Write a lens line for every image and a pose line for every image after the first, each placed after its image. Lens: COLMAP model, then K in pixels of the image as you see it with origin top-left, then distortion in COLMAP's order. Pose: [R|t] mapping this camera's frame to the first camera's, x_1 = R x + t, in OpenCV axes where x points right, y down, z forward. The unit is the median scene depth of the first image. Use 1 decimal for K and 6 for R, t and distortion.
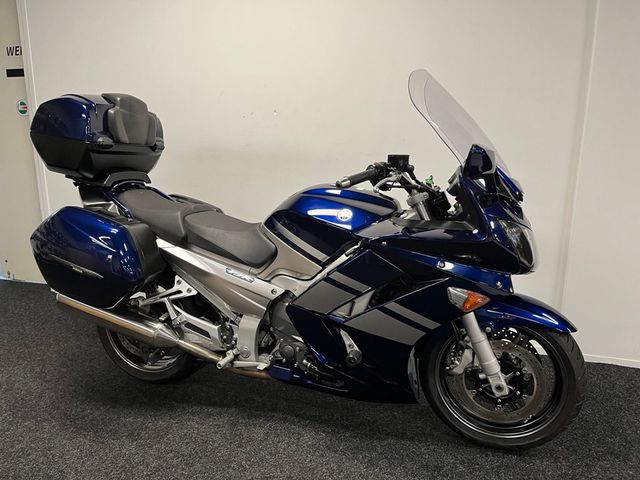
lens RADIAL K [[484.6, 0, 322.3], [0, 484.6, 238.8], [0, 0, 1]] dist [0.077851, -0.105196]
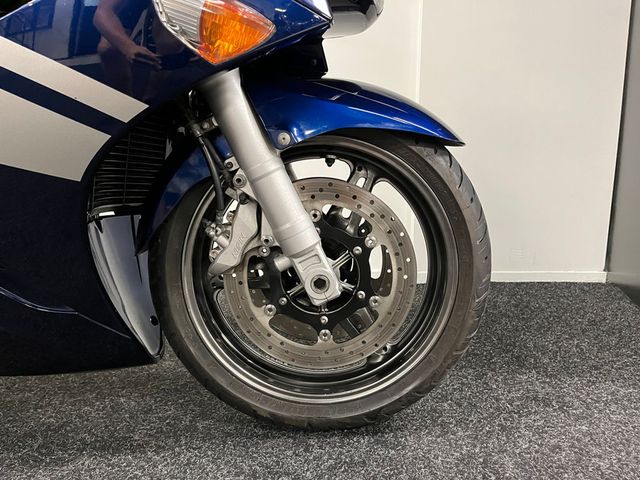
lens RADIAL K [[495.0, 0, 319.5], [0, 495.0, 236.6], [0, 0, 1]] dist [0.082578, -0.112050]
pose [[0.947430, -0.066799, 0.312912, 0.206075], [0.074698, 0.997117, -0.013309, 0.244164], [-0.311121, 0.035983, 0.949689, 0.532275]]
